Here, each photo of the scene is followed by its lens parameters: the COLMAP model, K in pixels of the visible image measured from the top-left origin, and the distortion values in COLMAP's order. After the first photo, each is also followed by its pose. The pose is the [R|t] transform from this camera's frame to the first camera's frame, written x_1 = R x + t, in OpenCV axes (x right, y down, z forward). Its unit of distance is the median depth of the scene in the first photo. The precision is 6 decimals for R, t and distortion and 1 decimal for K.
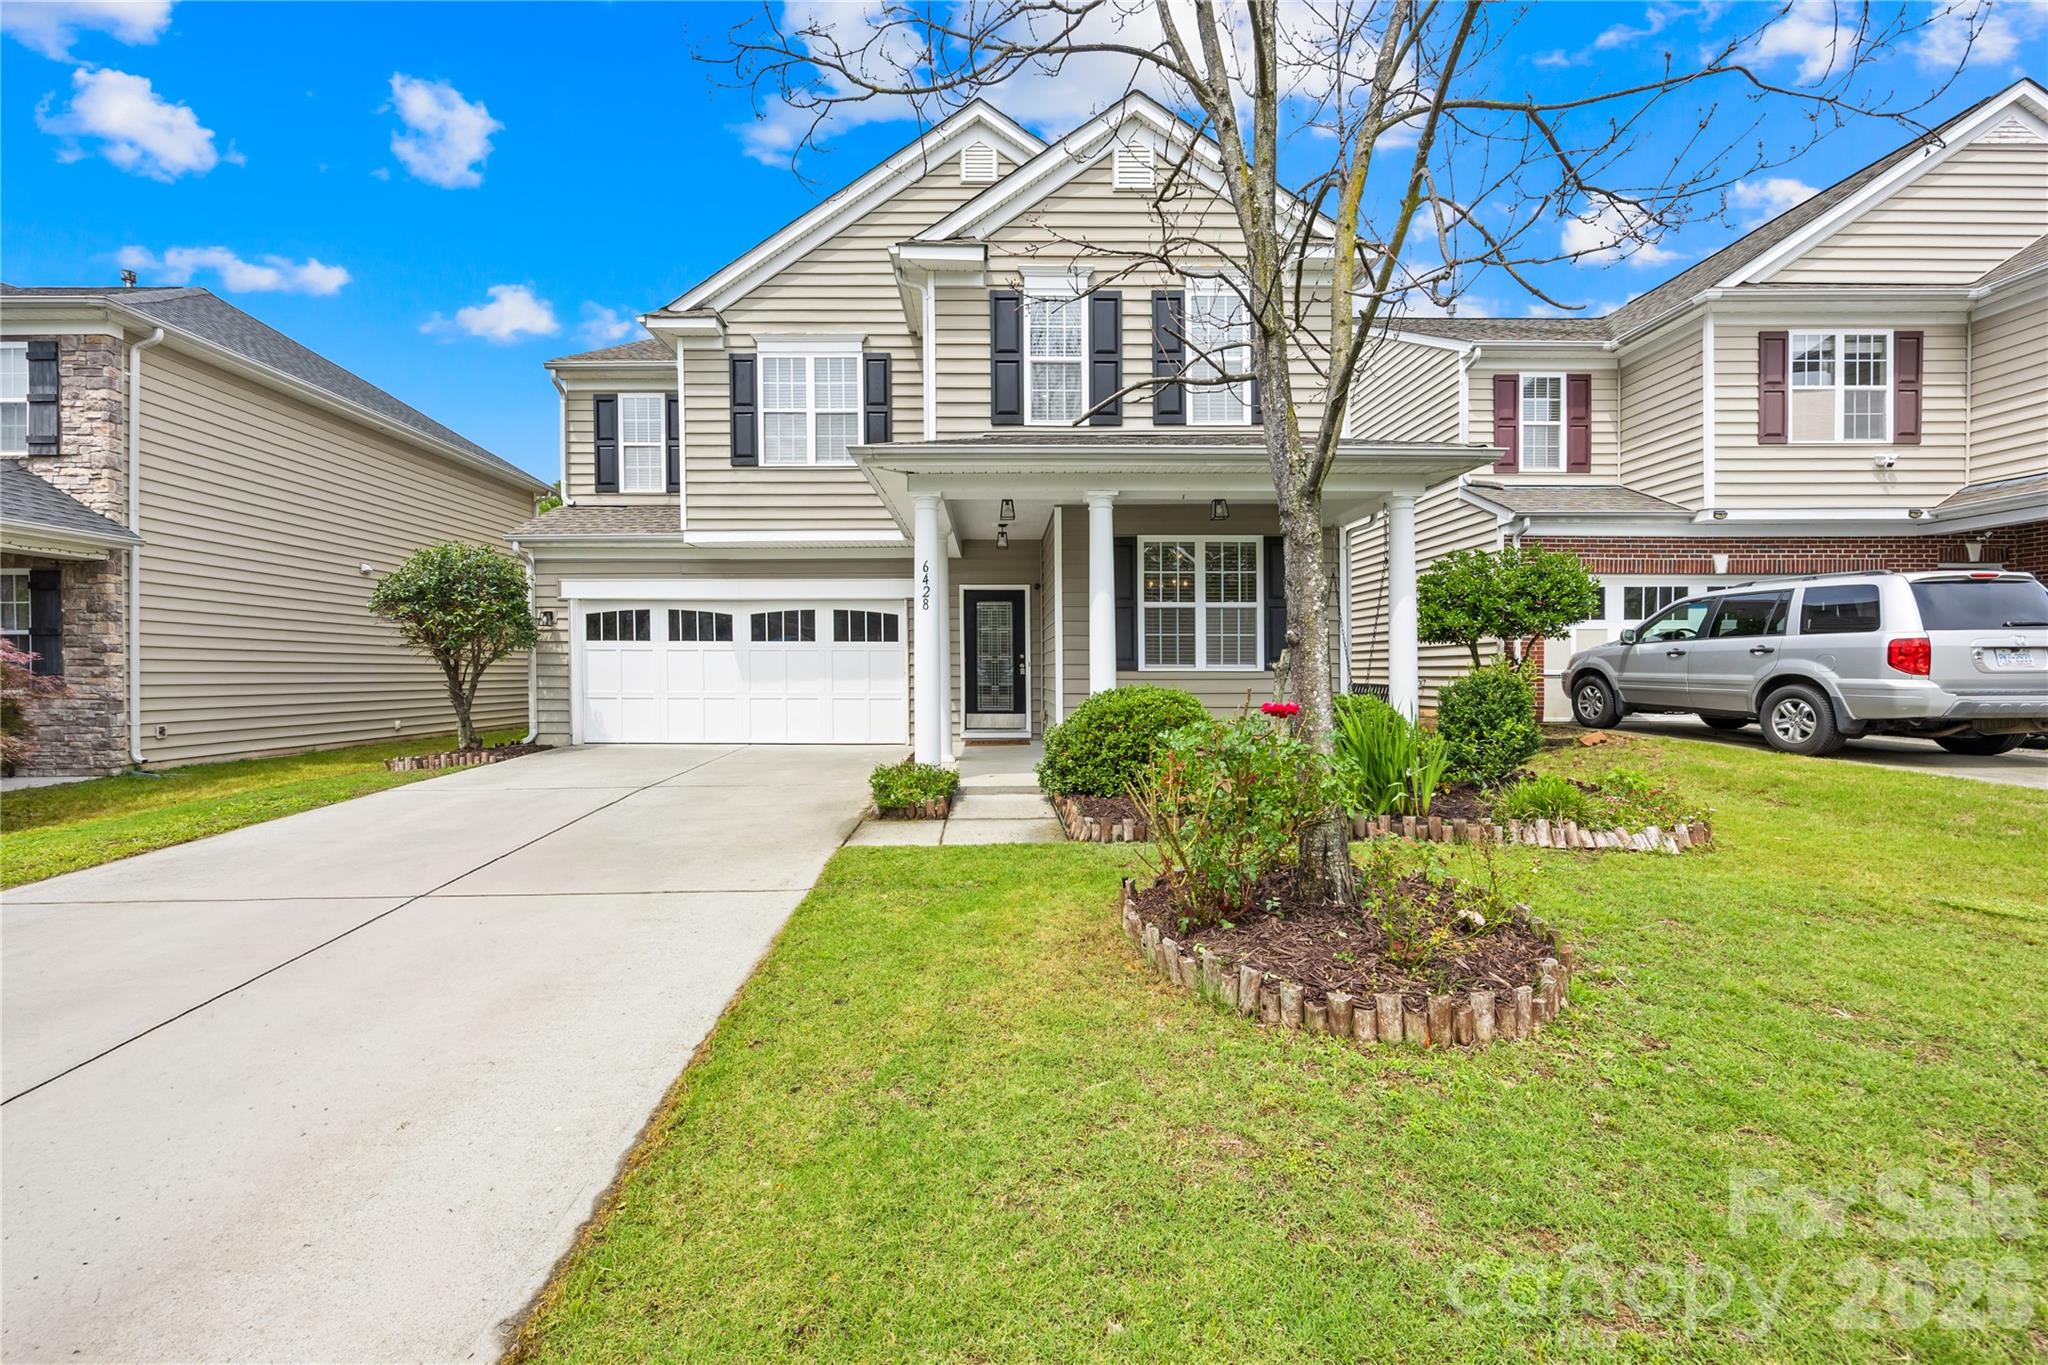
lens RADIAL K [[789.5, 0, 1013.3], [0, 789.5, 680.1], [0, 0, 1]] dist [-0.001967, 0.000426]
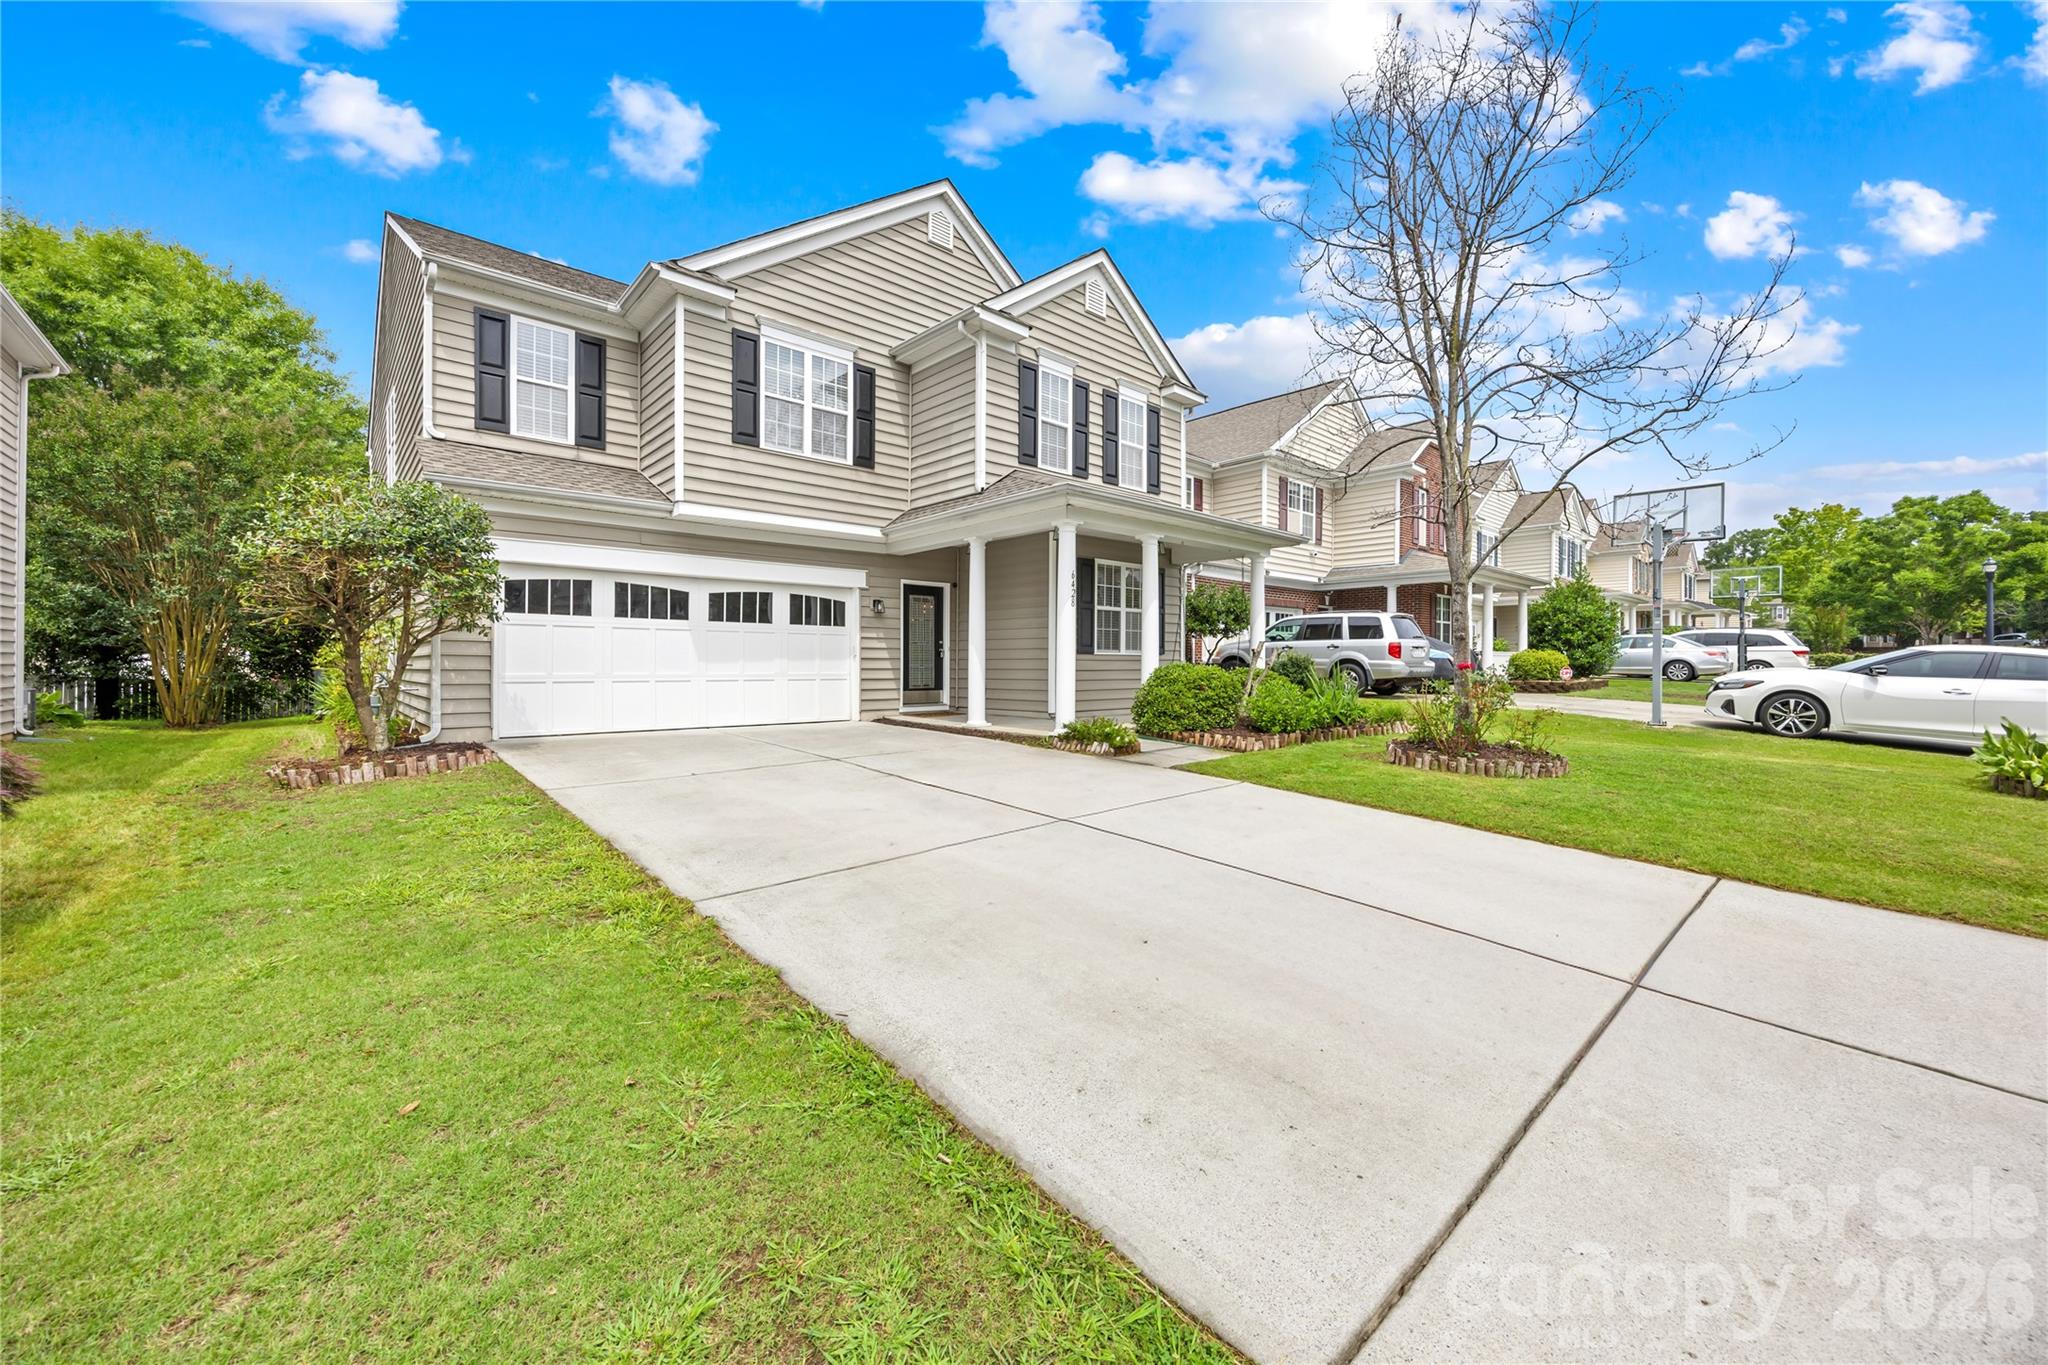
lens RADIAL K [[789.5, 0, 1006.4], [0, 789.5, 671.1], [0, 0, 1]] dist [-0.001967, 0.000426]
pose [[0.743721, -0.004310, 0.668476, -0.762933], [0.005380, 0.999985, 0.000461, 0.014436], [-0.668468, 0.003254, 0.743733, 0.045169]]
